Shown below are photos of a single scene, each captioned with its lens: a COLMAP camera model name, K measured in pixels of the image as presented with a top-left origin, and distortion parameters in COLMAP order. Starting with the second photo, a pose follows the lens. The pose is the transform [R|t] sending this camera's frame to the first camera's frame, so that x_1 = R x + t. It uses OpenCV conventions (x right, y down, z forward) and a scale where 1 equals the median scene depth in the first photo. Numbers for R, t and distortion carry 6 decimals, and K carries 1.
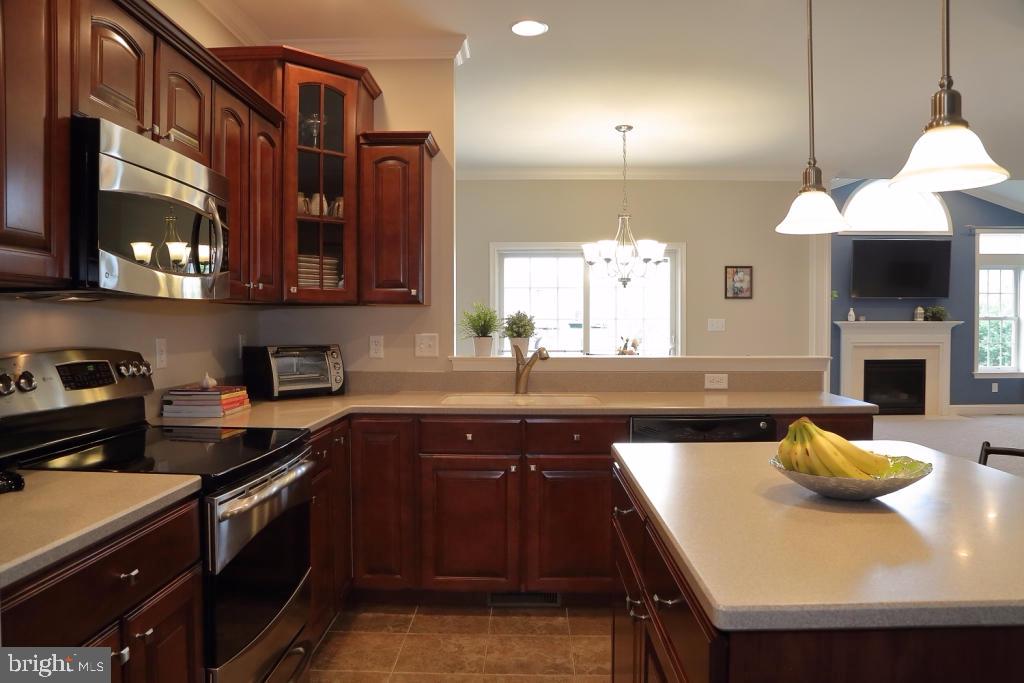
lens RADIAL K [[725.1, 0, 512.0], [0, 725.1, 341.5], [0, 0, 1]] dist [-0.124813, 0.080049]
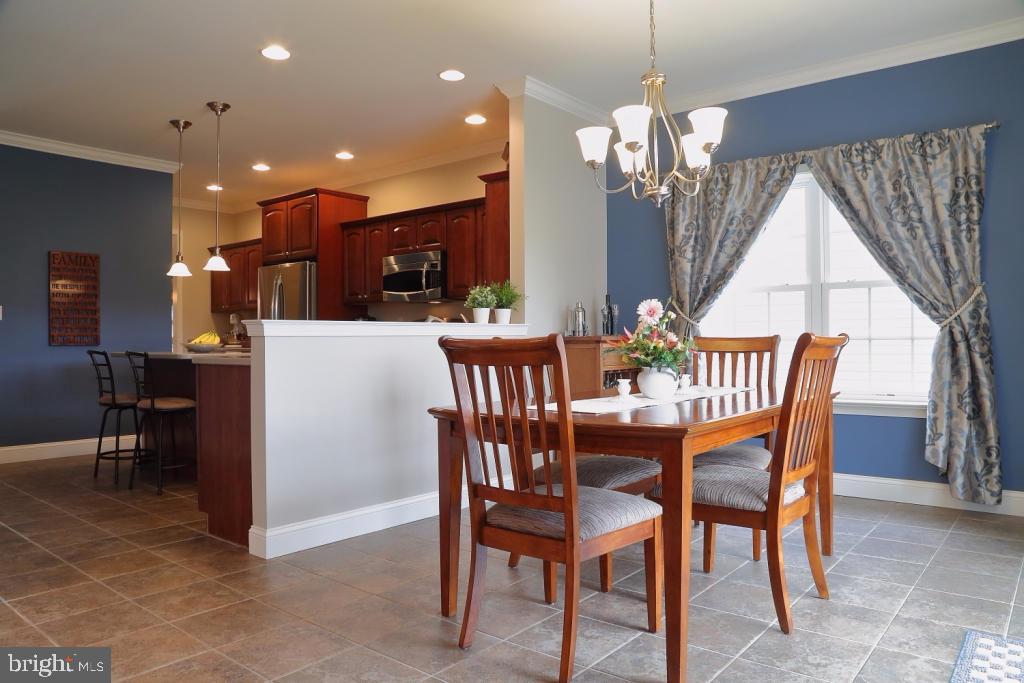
lens RADIAL K [[703.5, 0, 512.0], [0, 703.5, 341.5], [0, 0, 1]] dist [-0.122923, 0.071355]
pose [[-0.614380, 0.006477, -0.788984, 0.910873], [-0.016121, 0.999655, 0.020759, 0.024664], [0.788845, 0.025473, -0.614064, 1.768298]]
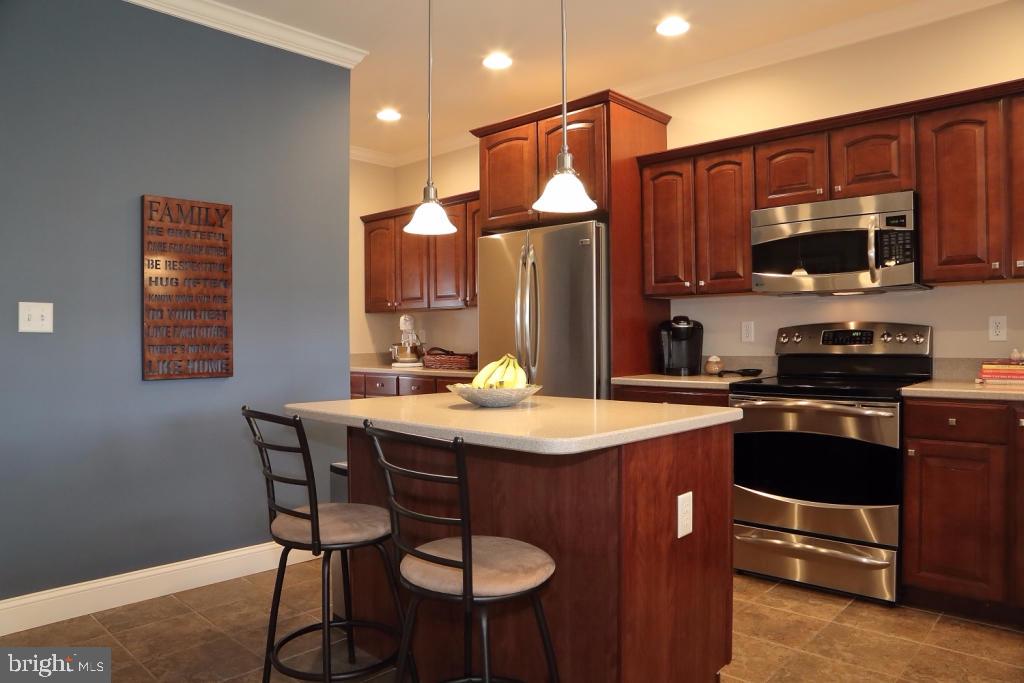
lens RADIAL K [[703.5, 0, 512.0], [0, 703.5, 341.5], [0, 0, 1]] dist [-0.122923, 0.071355]
pose [[-0.668700, 0.010354, -0.743460, 0.646986], [-0.009821, 0.999693, 0.022756, 0.015214], [0.743467, 0.022518, -0.668393, 0.831966]]
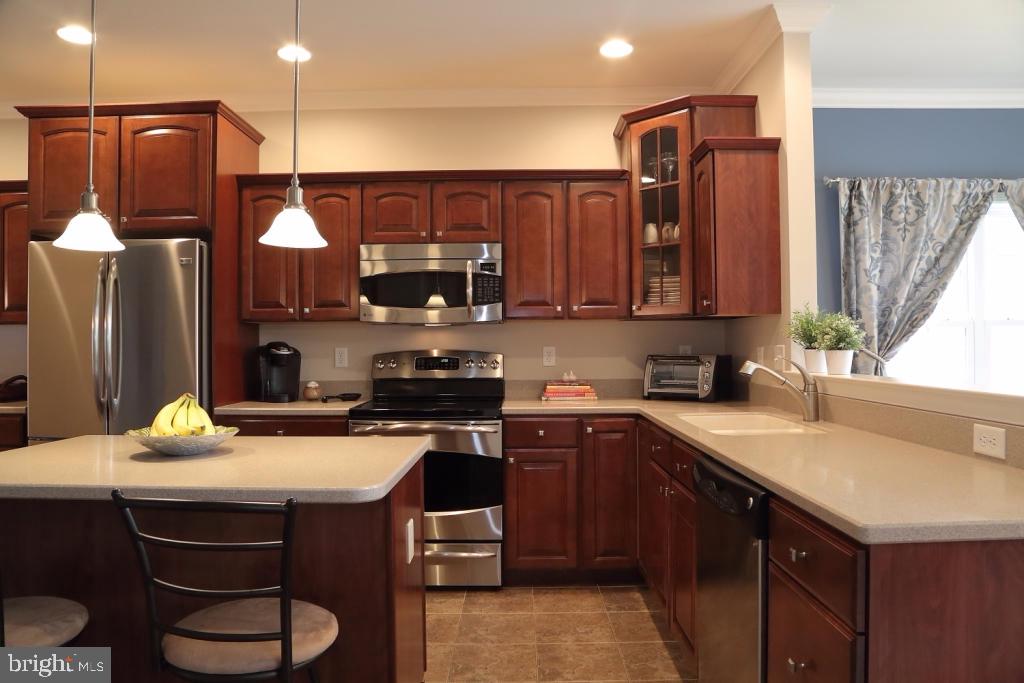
lens RADIAL K [[703.5, 0, 512.0], [0, 703.5, 341.5], [0, 0, 1]] dist [-0.122923, 0.071355]
pose [[0.013858, -0.005204, -0.999890, 0.736619], [-0.020279, 0.999779, -0.005485, -0.003629], [0.999698, 0.020353, 0.013749, 0.650747]]
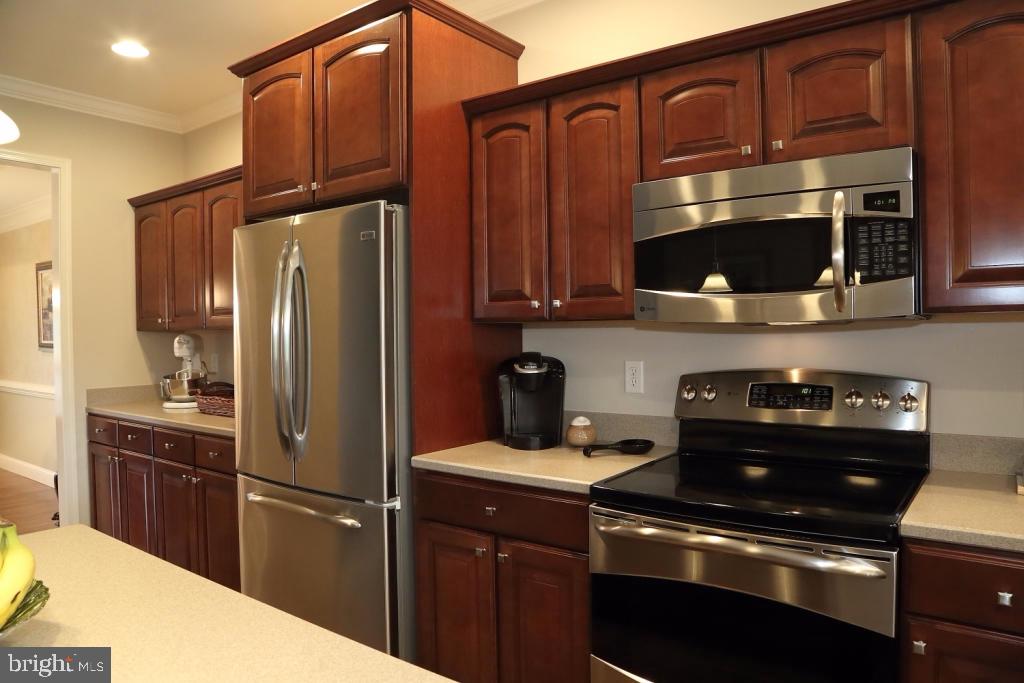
lens RADIAL K [[703.5, 0, 512.0], [0, 703.5, 341.5], [0, 0, 1]] dist [-0.122923, 0.071355]
pose [[-0.585833, 0.021470, -0.810147, 0.247913], [-0.008333, 0.999437, 0.032512, -0.034205], [0.810389, 0.025797, -0.585324, 0.695918]]
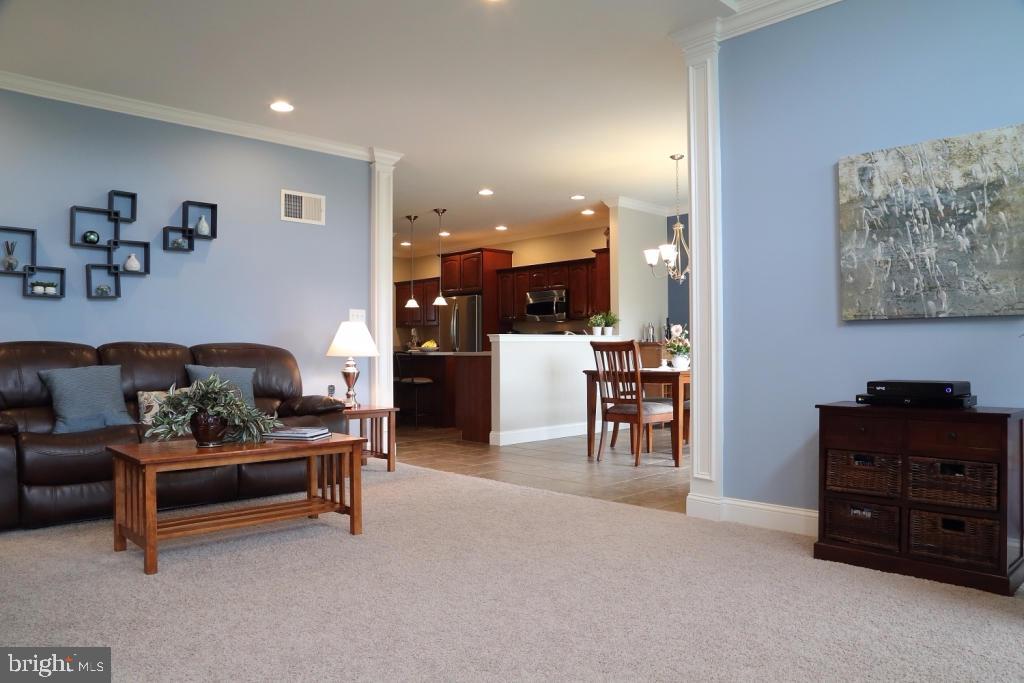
lens RADIAL K [[703.5, 0, 512.0], [0, 703.5, 341.5], [0, 0, 1]] dist [-0.122923, 0.071355]
pose [[-0.705852, -0.001282, -0.708358, 1.720182], [-0.011335, 0.999891, 0.009485, 0.021620], [0.708269, 0.014724, -0.705789, 2.343262]]
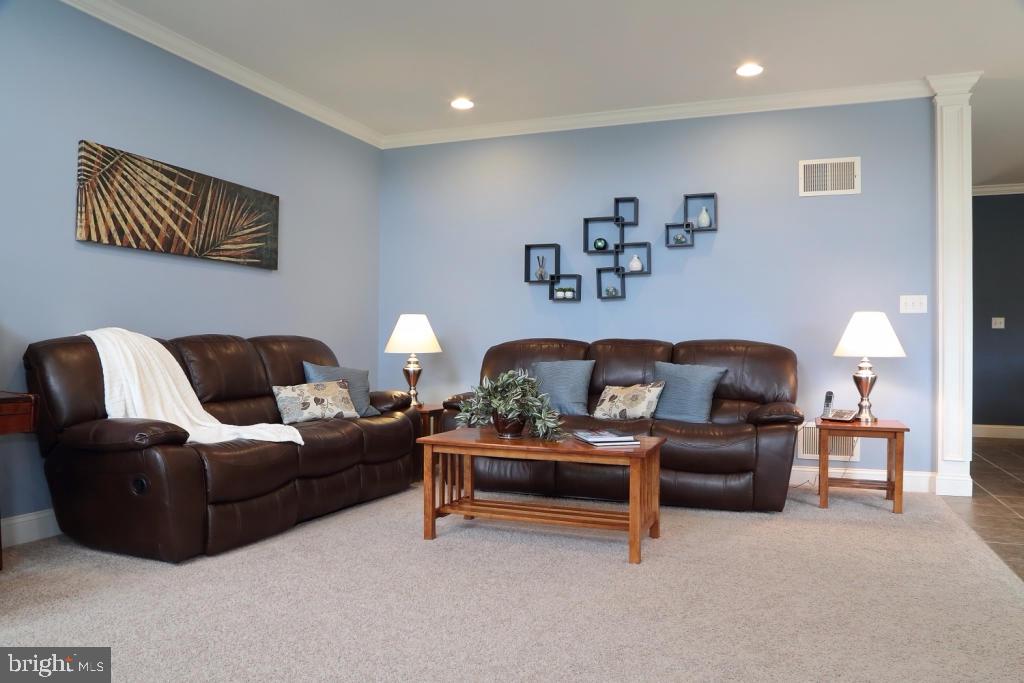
lens RADIAL K [[725.1, 0, 512.0], [0, 725.1, 341.5], [0, 0, 1]] dist [-0.124813, 0.080049]
pose [[-0.938977, 0.000486, 0.343978, 1.054993], [0.005375, 0.999898, 0.013260, 0.027588], [-0.343937, 0.014300, -0.938884, 2.350916]]
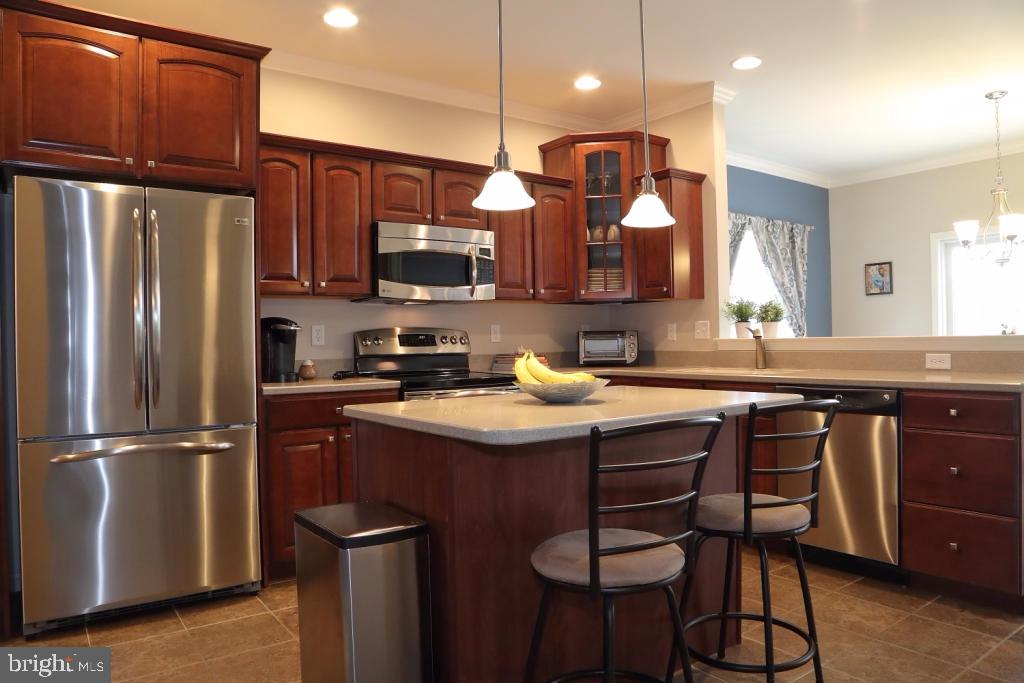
lens RADIAL K [[703.5, 0, 512.0], [0, 703.5, 341.5], [0, 0, 1]] dist [-0.122923, 0.071355]
pose [[0.605229, -0.008552, -0.796006, 0.653701], [-0.004742, 0.999886, -0.014348, 0.044174], [0.796038, 0.012458, 0.605119, -0.009005]]
